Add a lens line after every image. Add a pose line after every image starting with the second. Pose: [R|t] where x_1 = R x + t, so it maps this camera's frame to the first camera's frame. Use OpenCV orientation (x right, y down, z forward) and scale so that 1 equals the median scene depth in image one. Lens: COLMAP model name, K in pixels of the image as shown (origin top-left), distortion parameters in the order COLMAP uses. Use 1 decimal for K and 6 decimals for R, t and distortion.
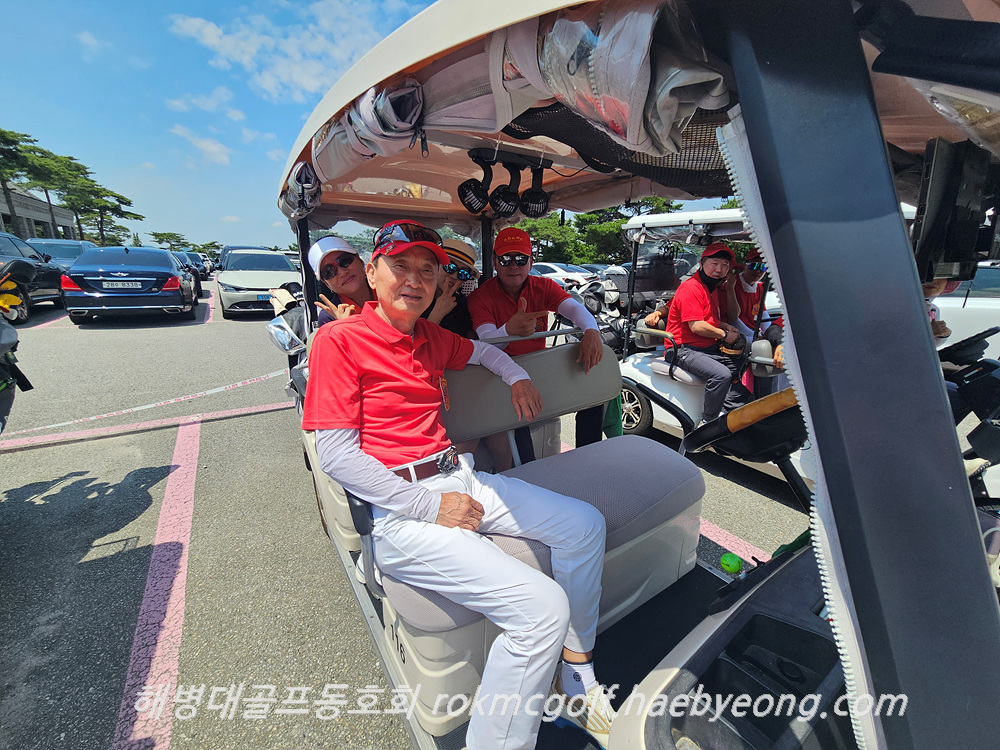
lens RADIAL K [[408.2, 0, 504.4], [0, 408.2, 378.1], [0, 0, 1]] dist [-0.004073, -0.000657]
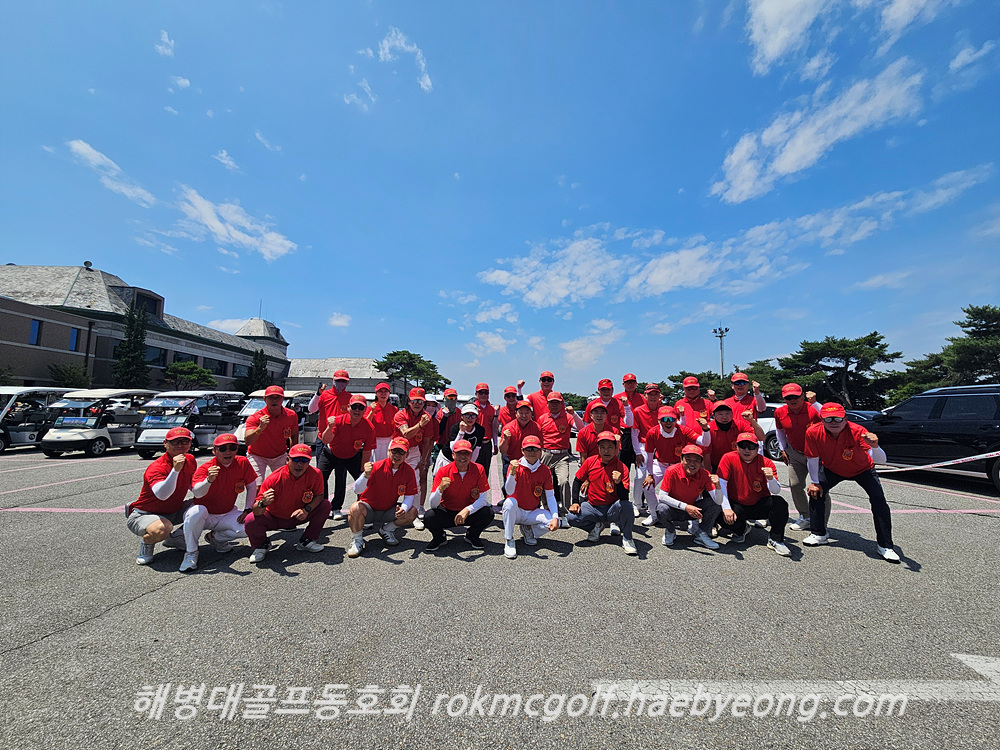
lens RADIAL K [[408.2, 0, 514.6], [0, 408.2, 371.3], [0, 0, 1]] dist [-0.004073, -0.000657]
pose [[0.866744, -0.077280, -0.492730, 0.078809], [-0.115658, 0.929850, -0.349288, 0.050372], [0.485158, 0.359731, 0.797004, -0.143370]]
